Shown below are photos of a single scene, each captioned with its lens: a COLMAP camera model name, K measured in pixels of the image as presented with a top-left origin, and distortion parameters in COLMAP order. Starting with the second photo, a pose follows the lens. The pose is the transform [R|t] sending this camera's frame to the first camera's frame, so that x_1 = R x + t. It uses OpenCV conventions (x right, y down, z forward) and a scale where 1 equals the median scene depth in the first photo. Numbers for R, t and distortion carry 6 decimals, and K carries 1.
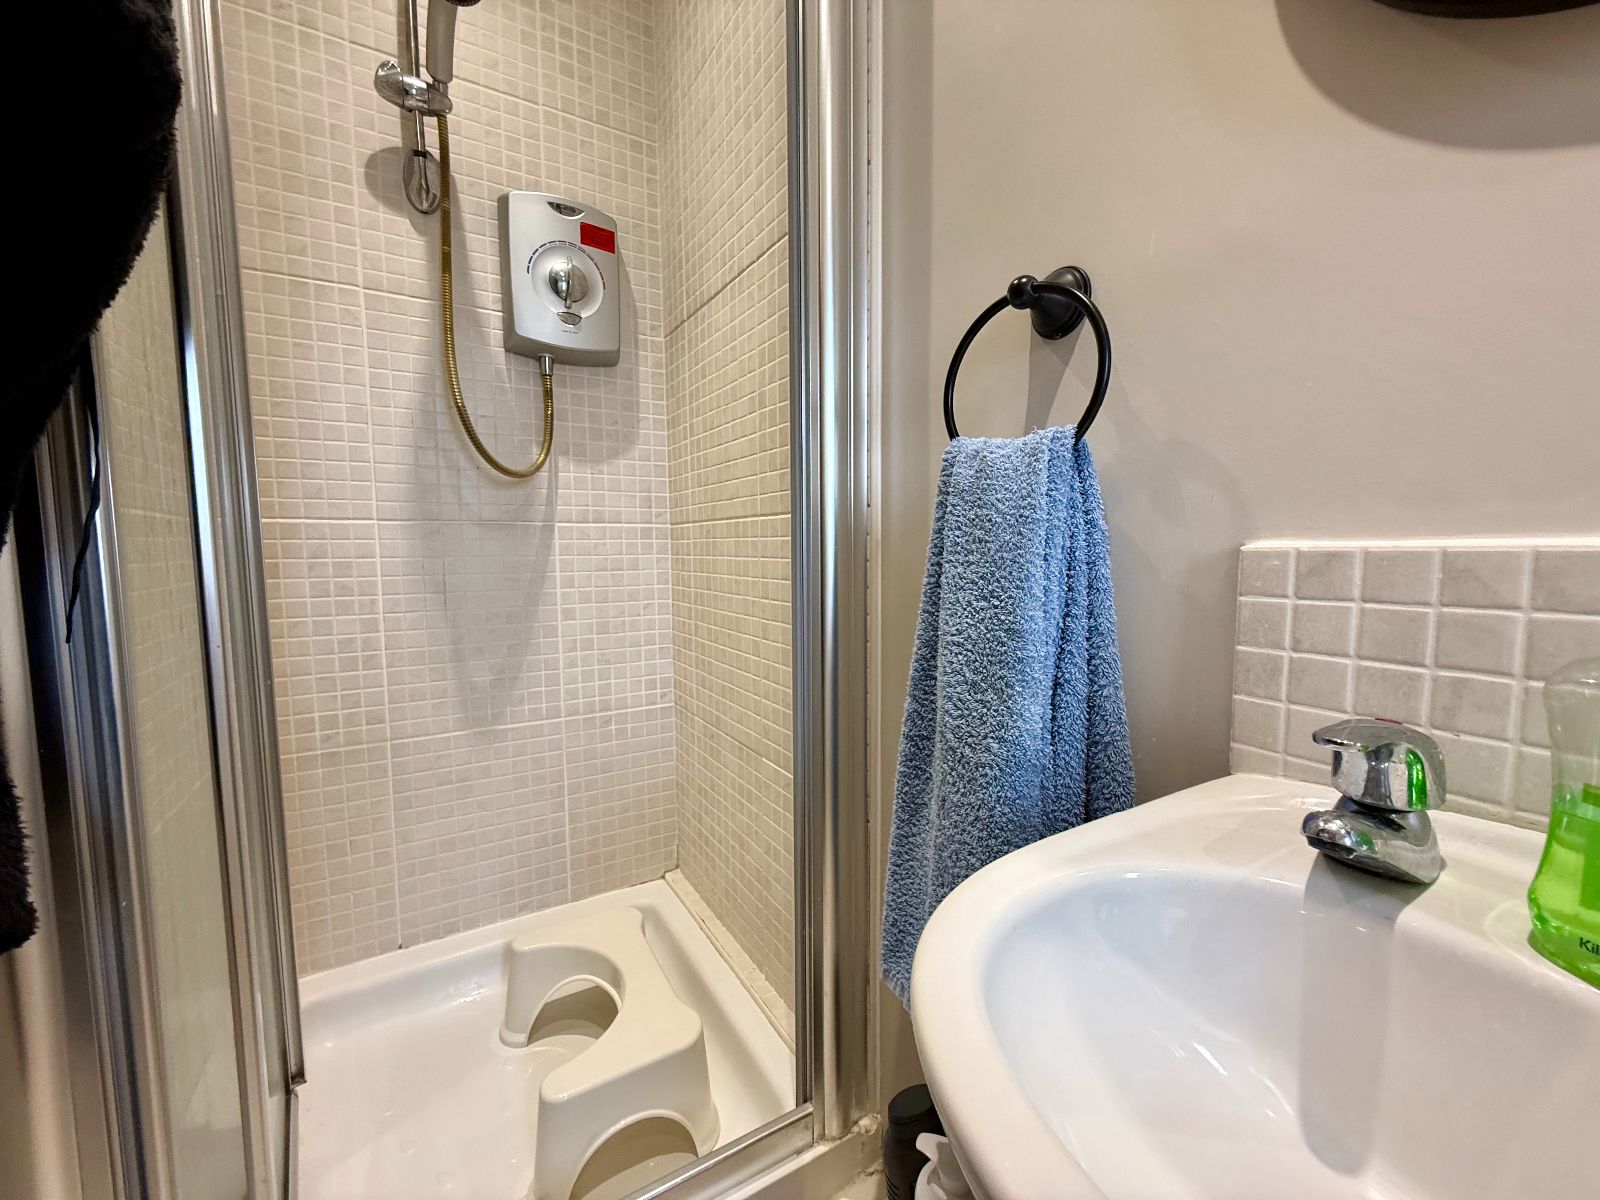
lens RADIAL K [[635.2, 0, 801.0], [0, 635.2, 598.4], [0, 0, 1]] dist [-0.001013, -0.000381]
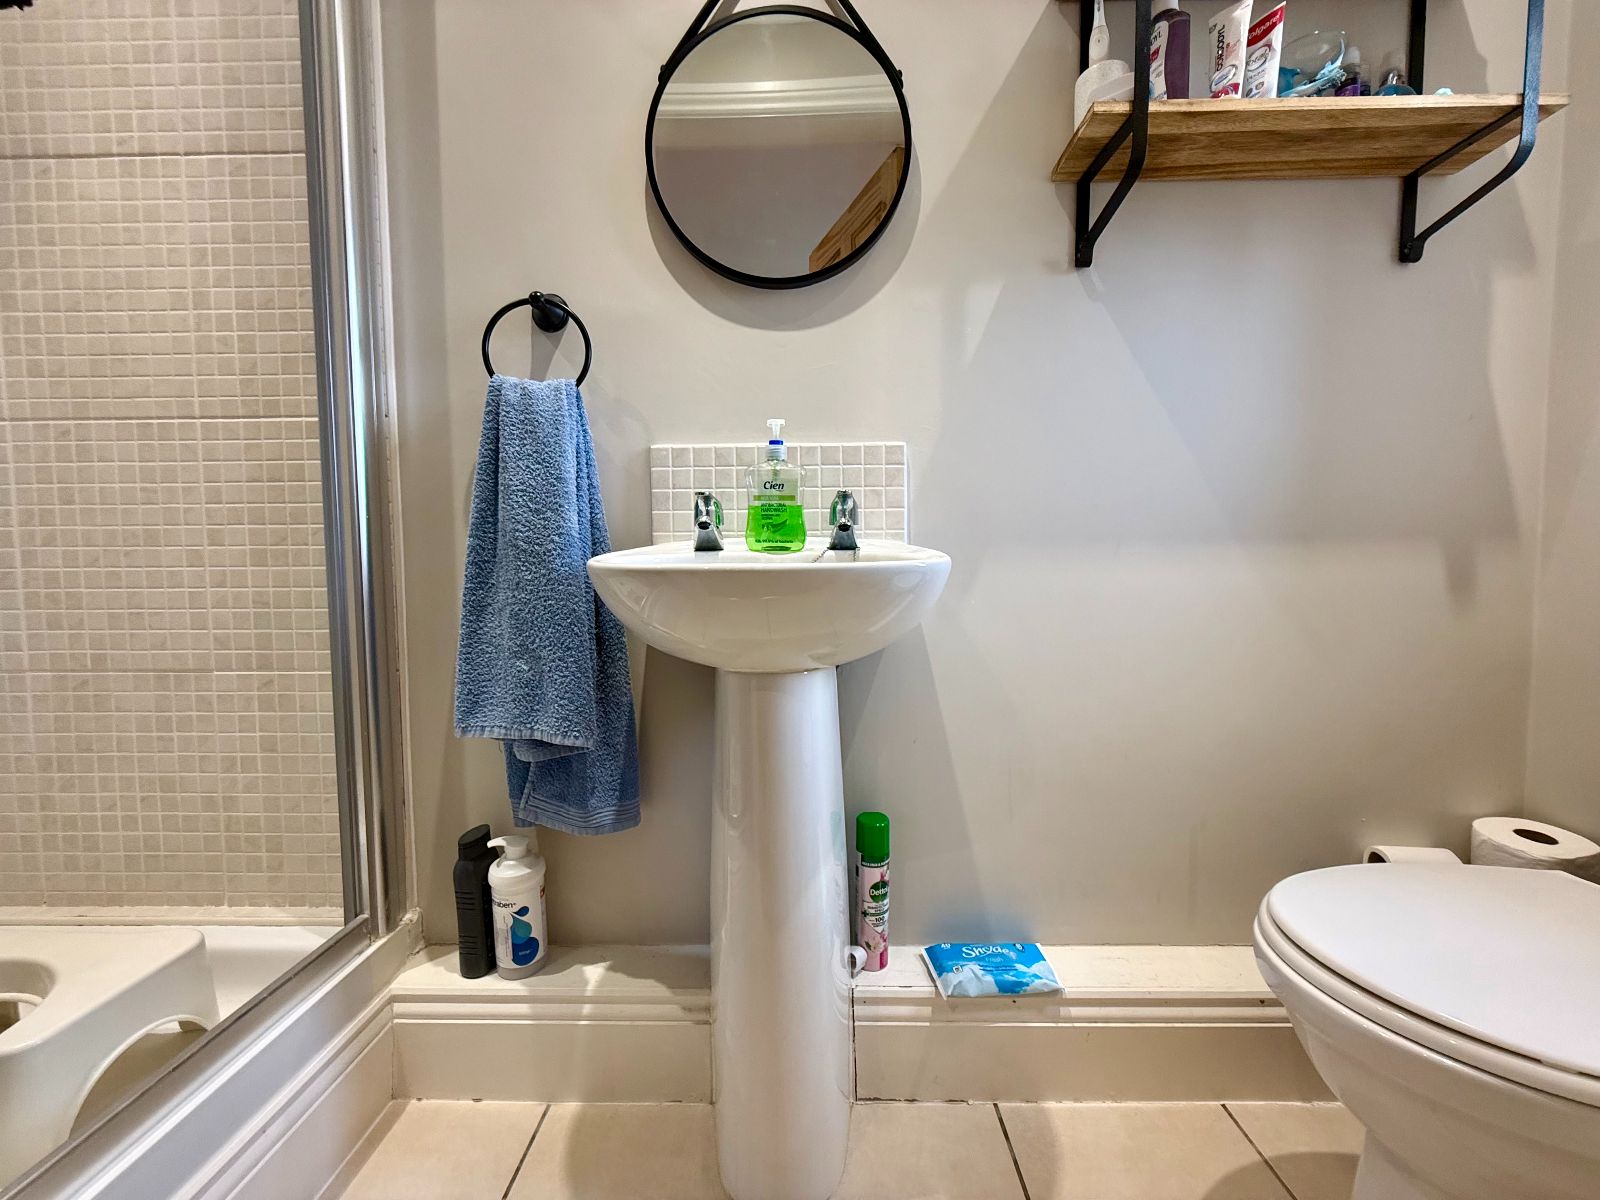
lens RADIAL K [[635.2, 0, 797.5], [0, 635.2, 602.5], [0, 0, 1]] dist [-0.001013, -0.000381]
pose [[0.522696, -0.044486, 0.851358, -0.842679], [0.072468, 0.997342, 0.007622, 0.415859], [-0.849434, 0.057712, 0.524530, -0.526505]]
